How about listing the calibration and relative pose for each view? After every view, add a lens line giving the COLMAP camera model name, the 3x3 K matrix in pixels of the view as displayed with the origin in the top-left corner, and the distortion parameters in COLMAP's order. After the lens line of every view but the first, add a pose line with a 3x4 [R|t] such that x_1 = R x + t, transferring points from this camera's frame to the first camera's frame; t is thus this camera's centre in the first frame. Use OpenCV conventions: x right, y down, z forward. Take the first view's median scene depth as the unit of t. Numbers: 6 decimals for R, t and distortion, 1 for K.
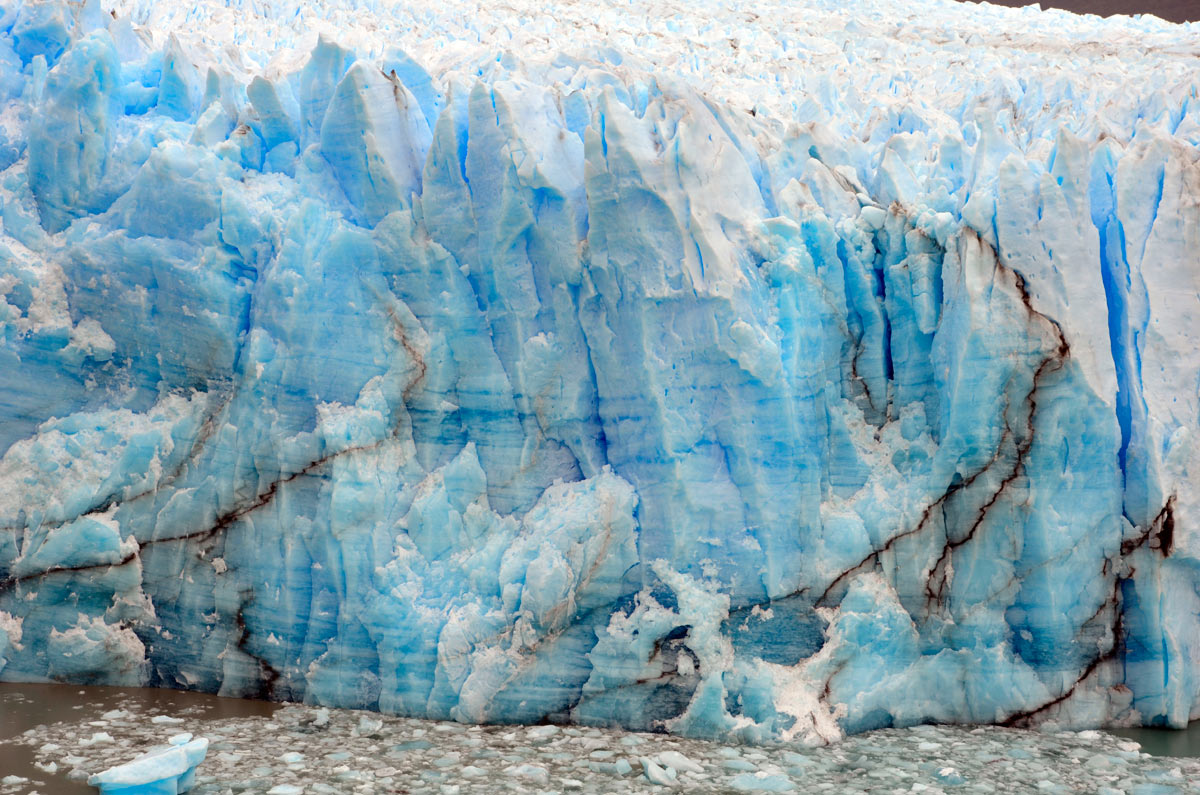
lens RADIAL K [[2790.3, 0, 587.8], [0, 2790.3, 409.8], [0, 0, 1]] dist [0.506106, 1.448529]
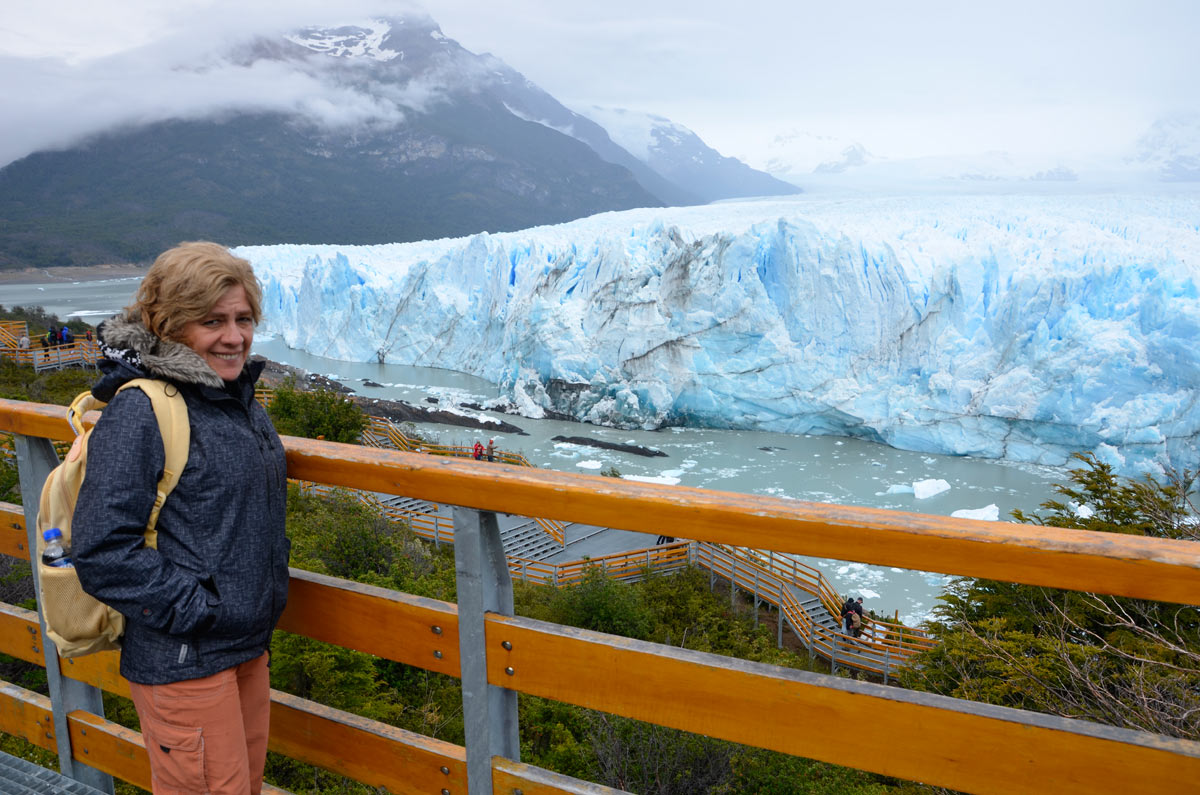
lens RADIAL K [[930.4, 0, 610.9], [0, 930.4, 395.9], [0, 0, 1]] dist [-0.147756, 0.122750]
pose [[0.699531, 0.077748, -0.710361, 0.107528], [-0.052716, 0.996970, 0.057204, -0.021848], [0.712656, -0.002569, 0.701509, -0.104018]]
